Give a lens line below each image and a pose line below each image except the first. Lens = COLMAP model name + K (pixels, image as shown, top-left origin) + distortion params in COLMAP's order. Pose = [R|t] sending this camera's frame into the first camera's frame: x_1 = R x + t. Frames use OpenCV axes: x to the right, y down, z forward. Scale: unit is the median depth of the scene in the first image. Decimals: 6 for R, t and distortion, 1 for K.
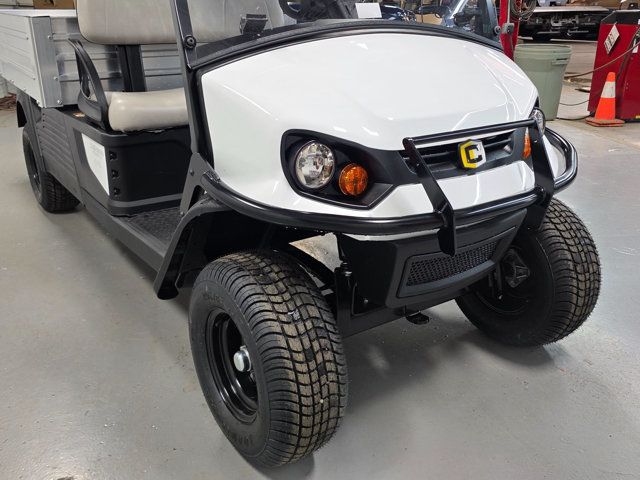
lens RADIAL K [[614.1, 0, 320.0], [0, 614.1, 240.0], [0, 0, 1]] dist [0.067607, -0.014388]
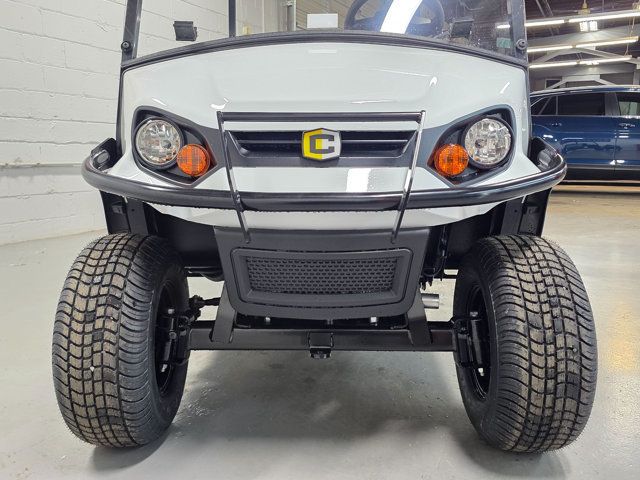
lens RADIAL K [[641.2, 0, 320.0], [0, 641.2, 240.0], [0, 0, 1]] dist [0.009424, 0.001028]
pose [[0.808512, 0.091933, -0.581254, 0.789677], [-0.210754, 0.967442, -0.140141, 0.119549], [0.549446, 0.235807, 0.801564, 0.308000]]
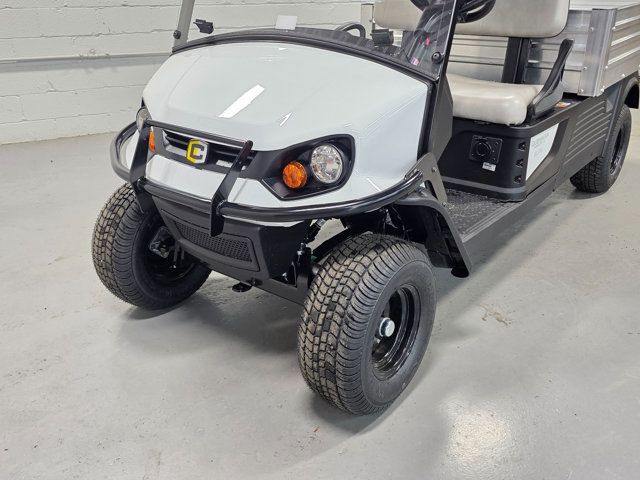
lens RADIAL K [[614.1, 0, 320.0], [0, 614.1, 240.0], [0, 0, 1]] dist [0.067607, -0.014388]
pose [[0.310202, 0.384044, -0.869647, 1.442240], [-0.343842, 0.898166, 0.273990, -0.398814], [0.886311, 0.214029, 0.410663, 0.761245]]
